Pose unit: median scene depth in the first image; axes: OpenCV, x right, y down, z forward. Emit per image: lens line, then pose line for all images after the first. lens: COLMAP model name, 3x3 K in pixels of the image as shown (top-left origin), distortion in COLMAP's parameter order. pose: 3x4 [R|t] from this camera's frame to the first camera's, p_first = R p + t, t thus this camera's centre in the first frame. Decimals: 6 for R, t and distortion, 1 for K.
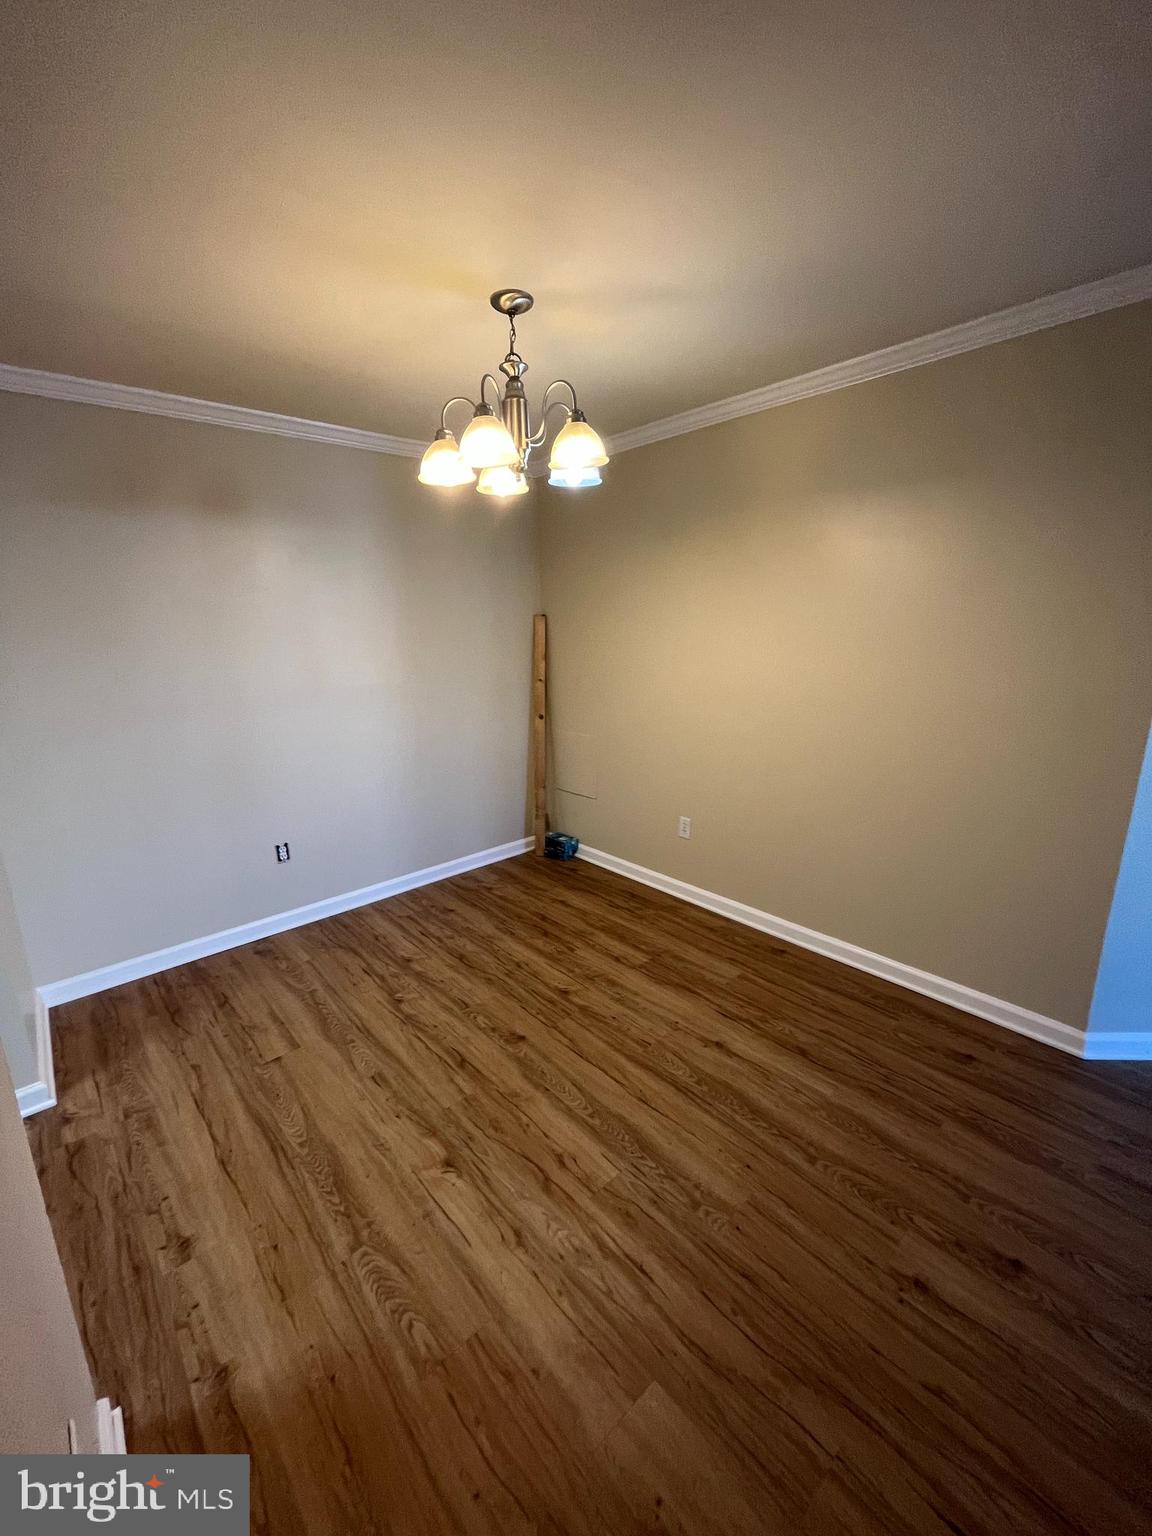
lens RADIAL K [[624.0, 0, 570.4], [0, 624.0, 759.0], [0, 0, 1]] dist [-0.001743, 0.000265]
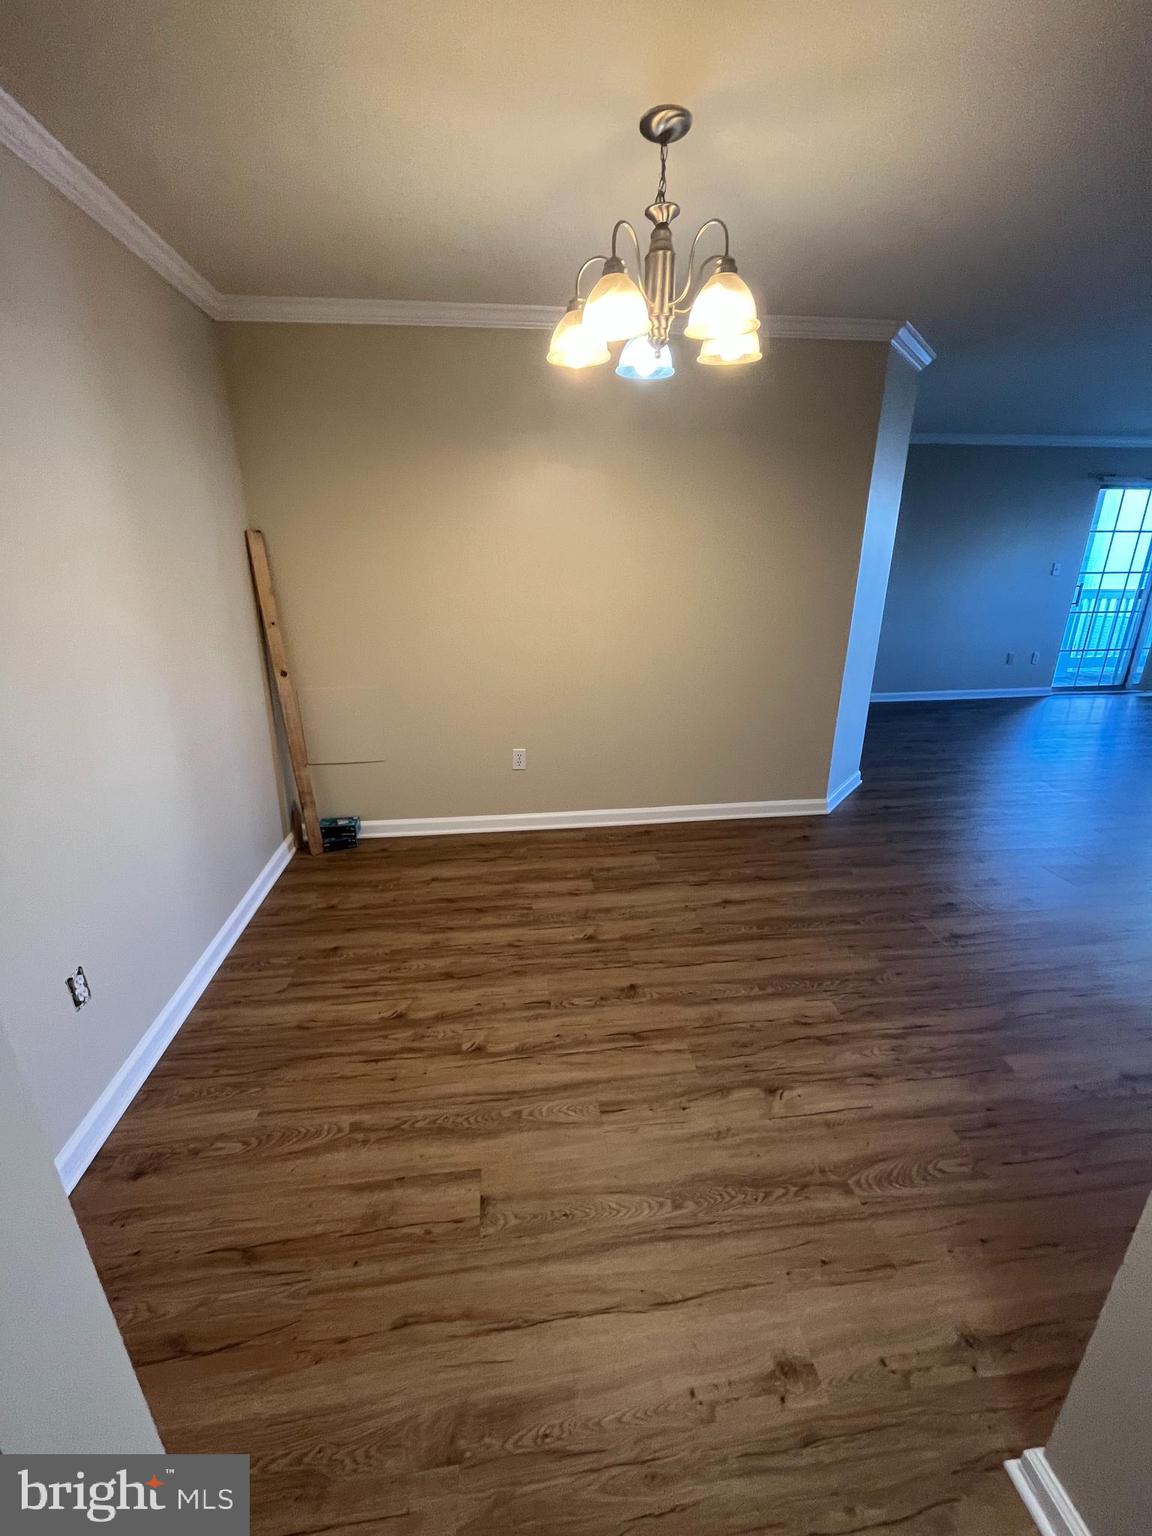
lens RADIAL K [[624.0, 0, 577.3], [0, 624.0, 760.9], [0, 0, 1]] dist [-0.001743, 0.000265]
pose [[0.569246, -0.242929, 0.785458, -0.876612], [0.169294, 0.969512, 0.177161, -0.075668], [-0.804548, 0.032125, 0.593017, 0.551509]]
